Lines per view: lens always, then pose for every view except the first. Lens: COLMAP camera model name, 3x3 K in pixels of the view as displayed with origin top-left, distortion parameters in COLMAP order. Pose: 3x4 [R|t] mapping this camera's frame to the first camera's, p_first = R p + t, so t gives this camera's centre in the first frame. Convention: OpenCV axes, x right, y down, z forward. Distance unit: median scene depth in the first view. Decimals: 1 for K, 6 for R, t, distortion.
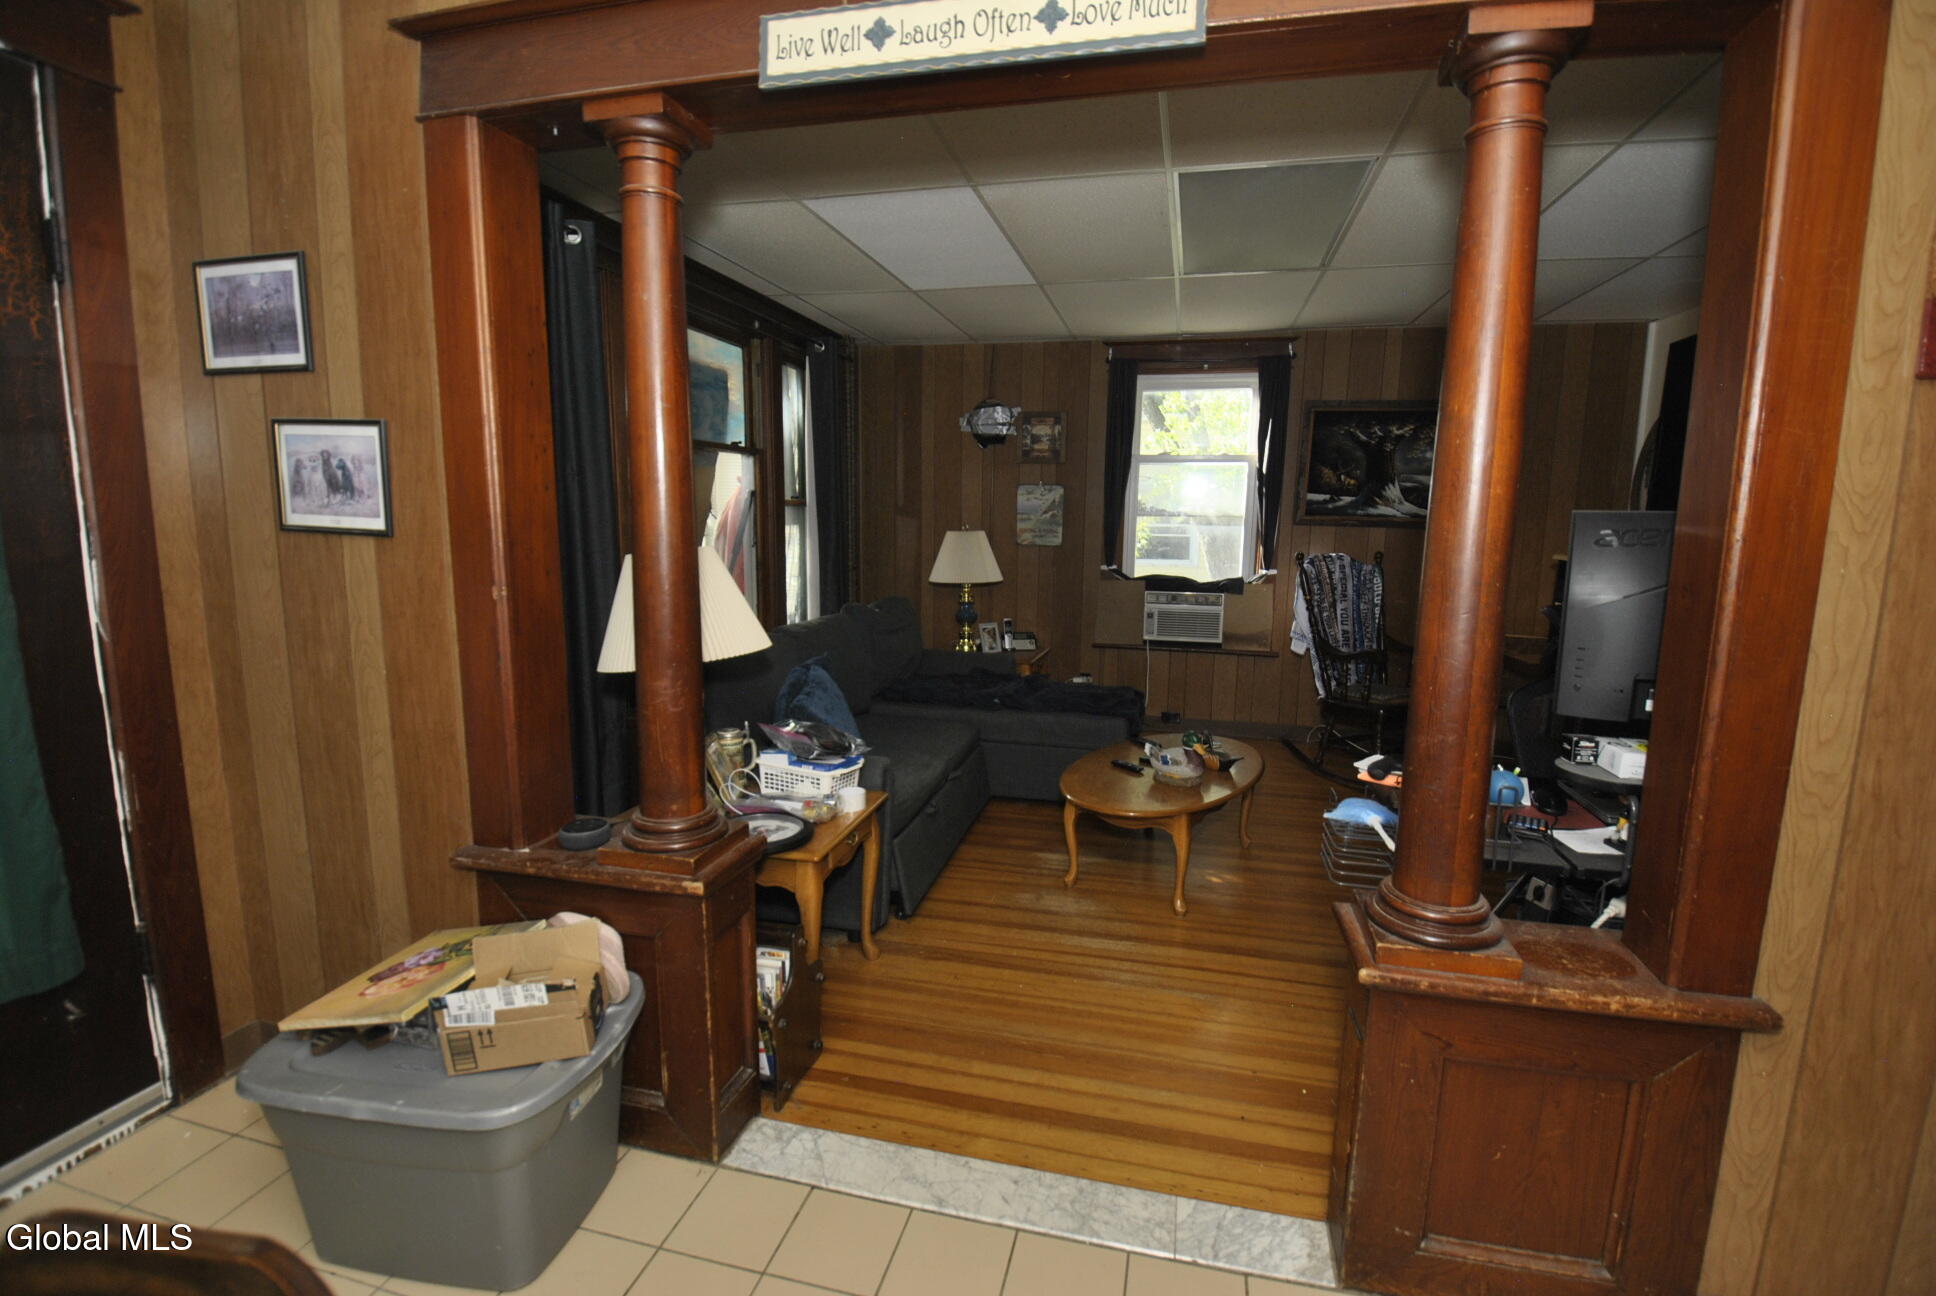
lens RADIAL K [[875.2, 0, 968.0], [0, 875.2, 648.0], [0, 0, 1]] dist [0.023712, -0.000127]
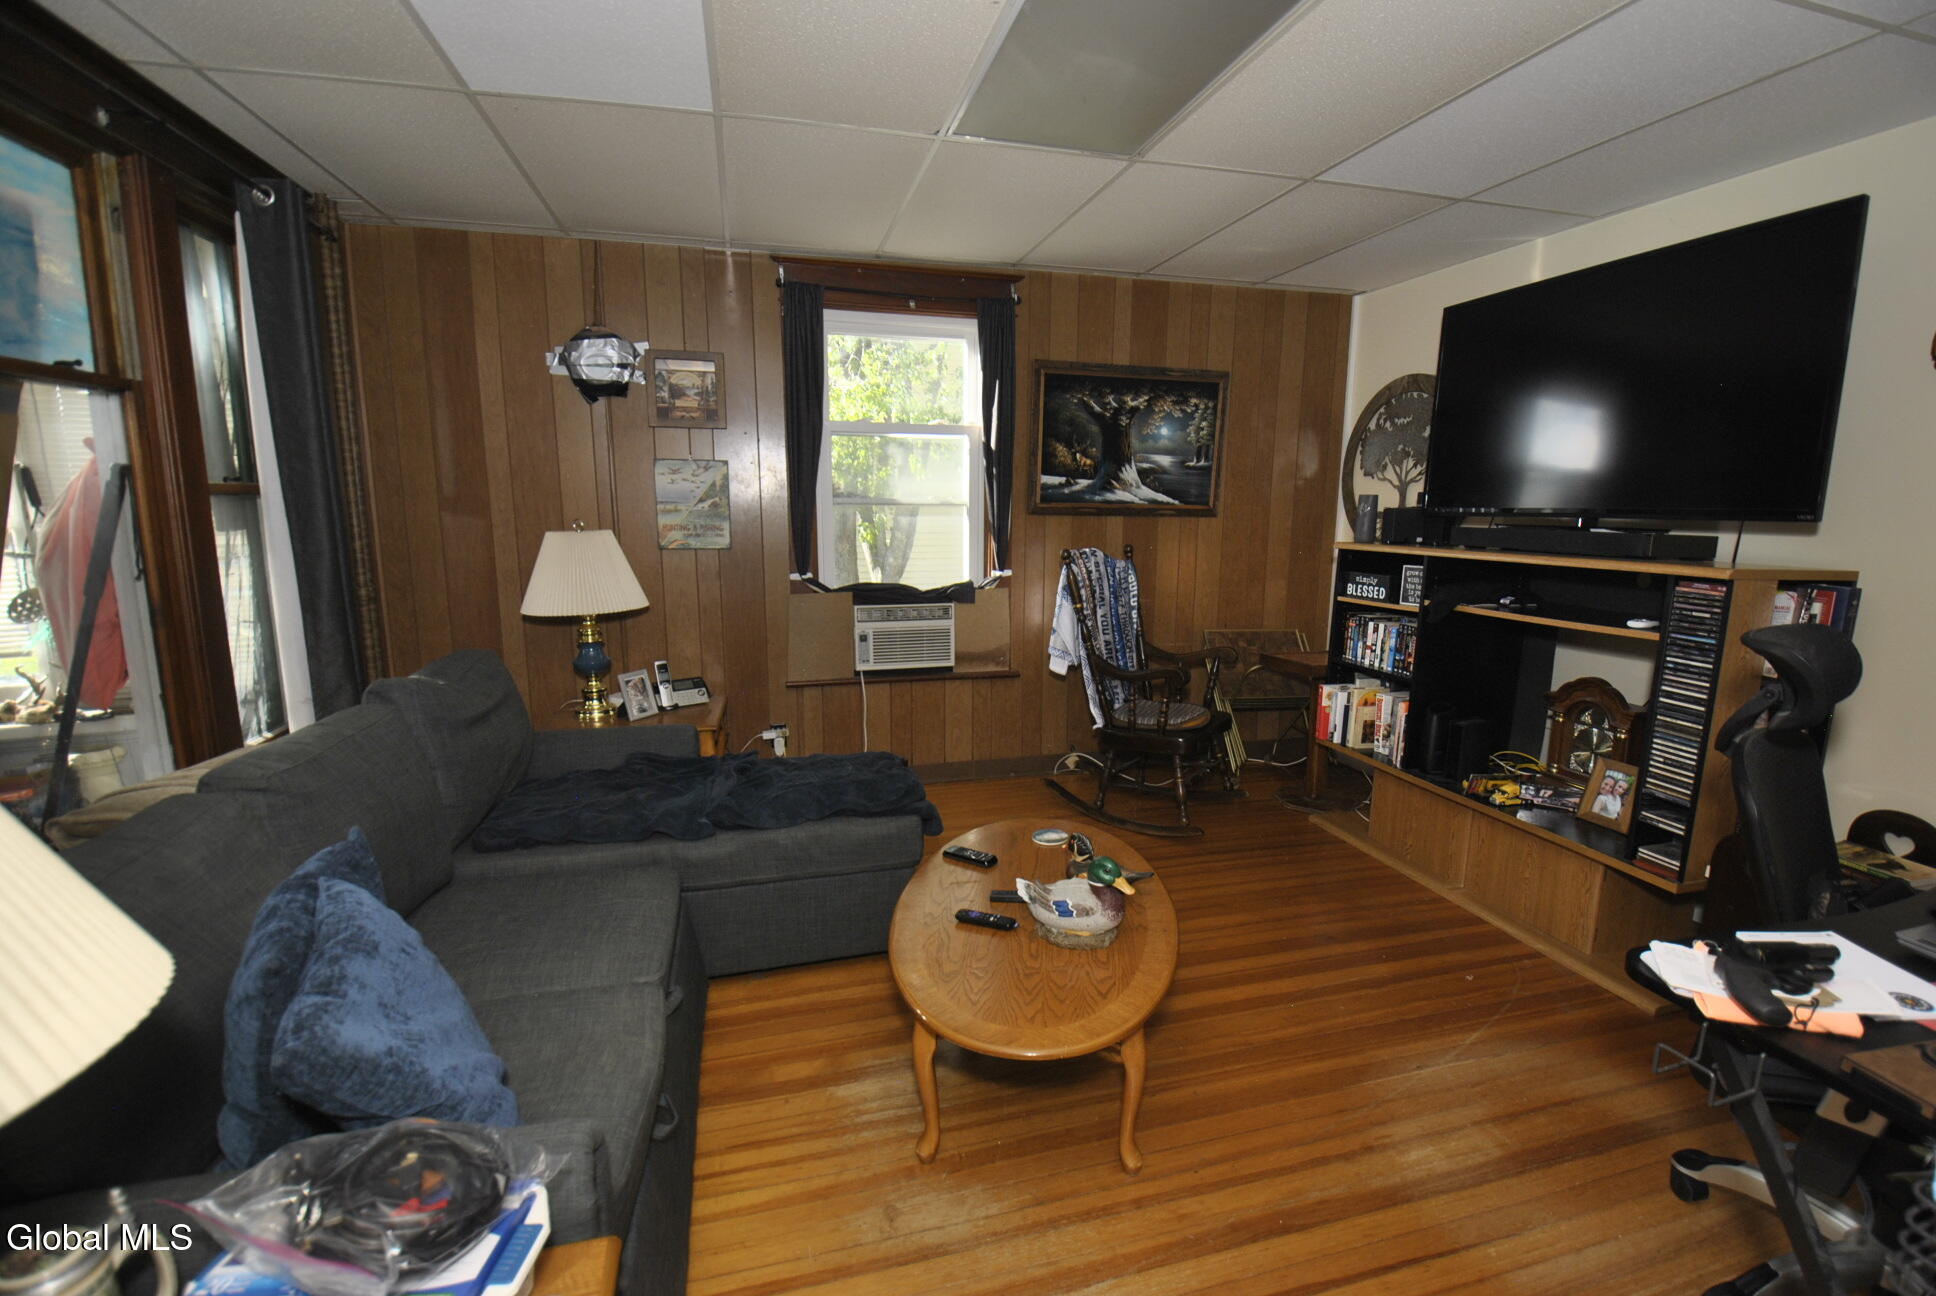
lens RADIAL K [[859.3, 0, 991.4], [0, 859.3, 653.9], [0, 0, 1]] dist [0.000871, -0.022794]
pose [[0.866116, -0.095935, 0.490550, -0.059437], [0.083911, 0.995387, 0.046510, -0.050742], [-0.492749, 0.000880, 0.870171, 0.323168]]
